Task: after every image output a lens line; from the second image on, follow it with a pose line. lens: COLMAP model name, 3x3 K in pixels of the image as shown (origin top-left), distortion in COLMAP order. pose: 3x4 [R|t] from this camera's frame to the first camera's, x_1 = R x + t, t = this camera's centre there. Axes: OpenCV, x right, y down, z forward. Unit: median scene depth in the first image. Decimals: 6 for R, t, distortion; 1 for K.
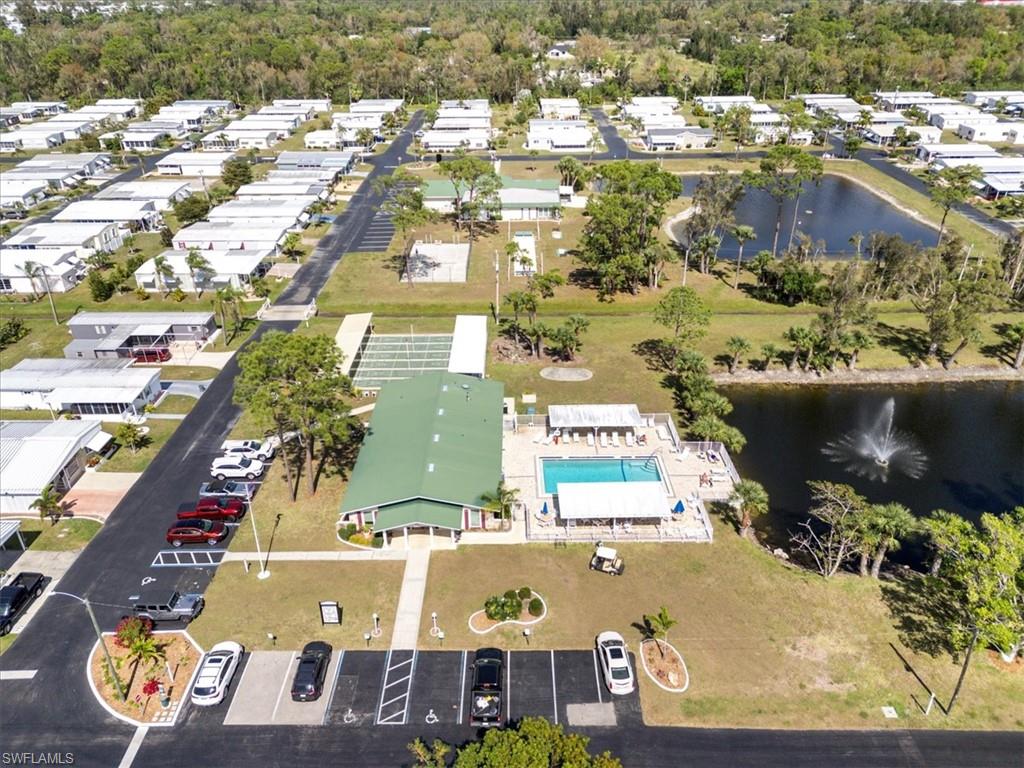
lens RADIAL K [[748.5, 0, 513.3], [0, 748.5, 381.4], [0, 0, 1]] dist [0.063760, -0.067156]
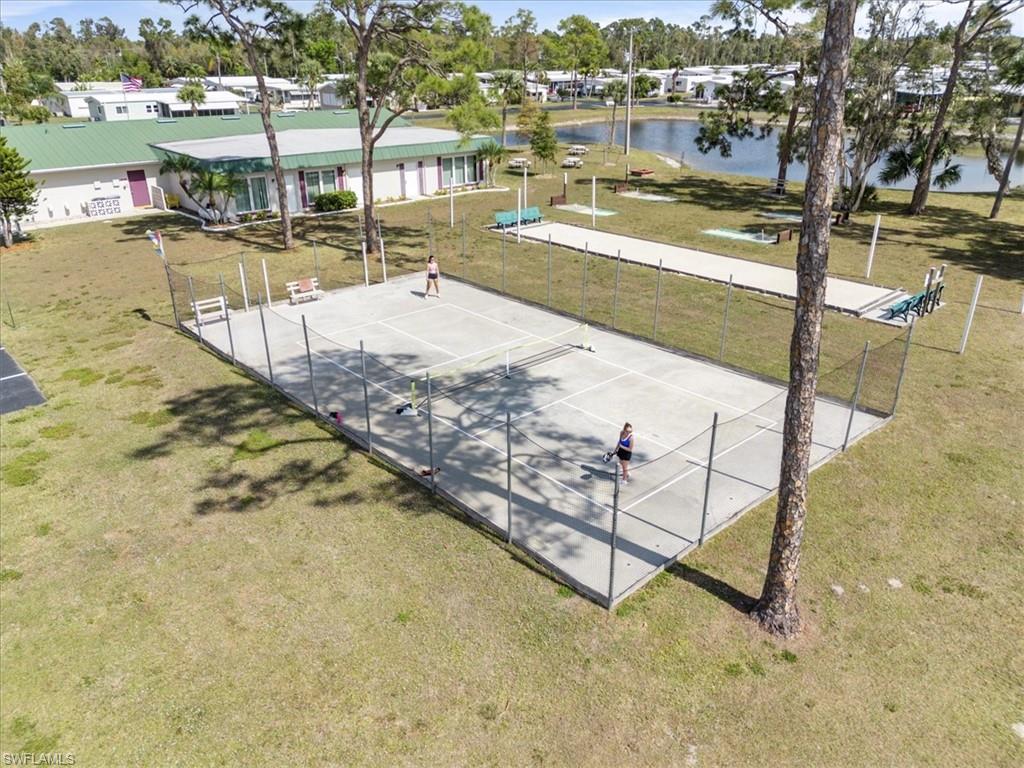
lens RADIAL K [[748.5, 0, 513.3], [0, 748.5, 381.4], [0, 0, 1]] dist [0.063760, -0.067156]
pose [[0.750376, -0.259940, 0.607756, -0.176861], [0.301994, 0.952682, 0.034606, -0.136112], [-0.587993, 0.157571, 0.793370, 0.724572]]
